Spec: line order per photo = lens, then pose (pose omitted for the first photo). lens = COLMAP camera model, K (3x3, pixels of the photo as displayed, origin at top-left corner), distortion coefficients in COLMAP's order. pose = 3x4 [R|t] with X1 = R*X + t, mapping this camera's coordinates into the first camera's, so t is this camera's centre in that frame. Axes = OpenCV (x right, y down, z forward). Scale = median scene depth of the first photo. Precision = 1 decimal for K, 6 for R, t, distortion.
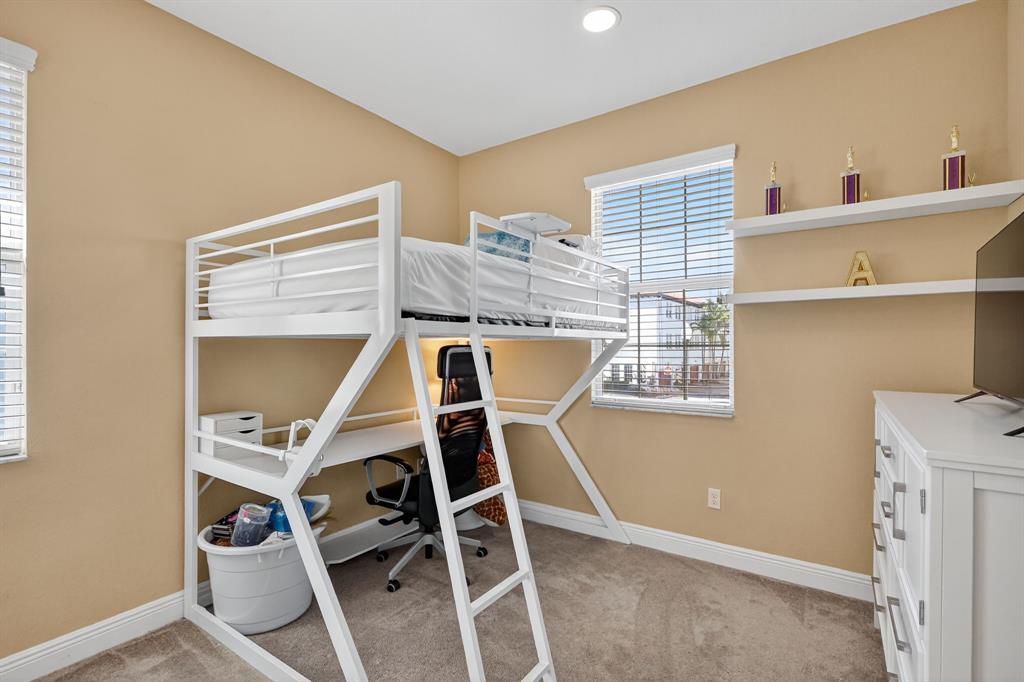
lens RADIAL K [[473.6, 0, 509.0], [0, 473.6, 342.7], [0, 0, 1]] dist [-0.001791, 0.000510]
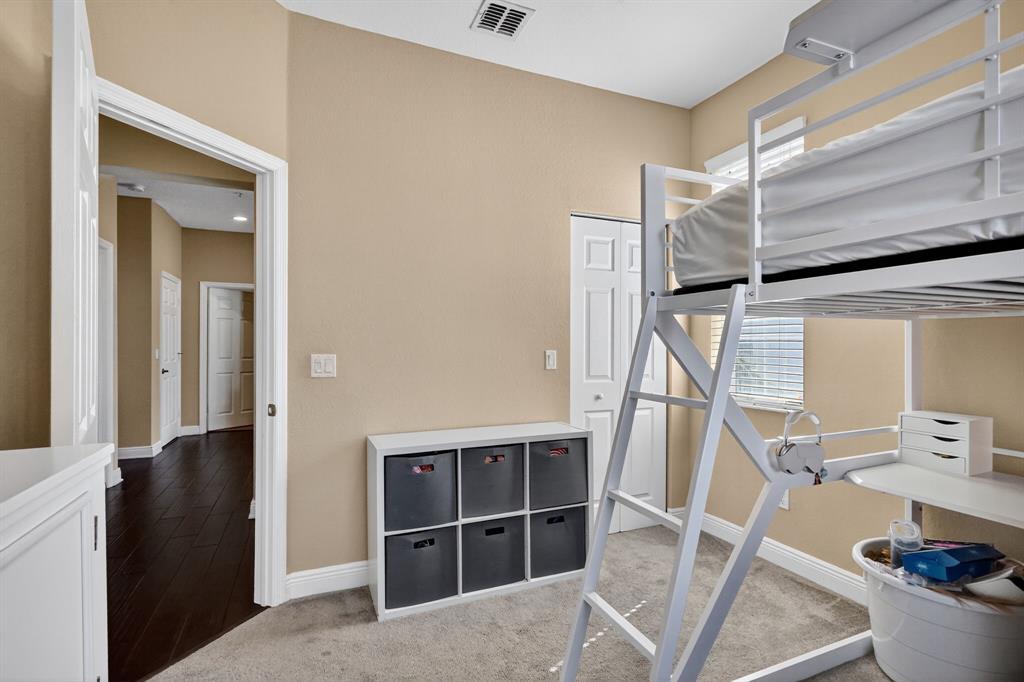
lens RADIAL K [[473.6, 0, 509.0], [0, 473.6, 342.7], [0, 0, 1]] dist [-0.001791, 0.000510]
pose [[-0.538157, 0.006040, -0.842823, 0.569558], [0.007527, 0.999969, 0.002361, 0.027935], [0.842811, -0.005073, -0.538186, 0.973954]]
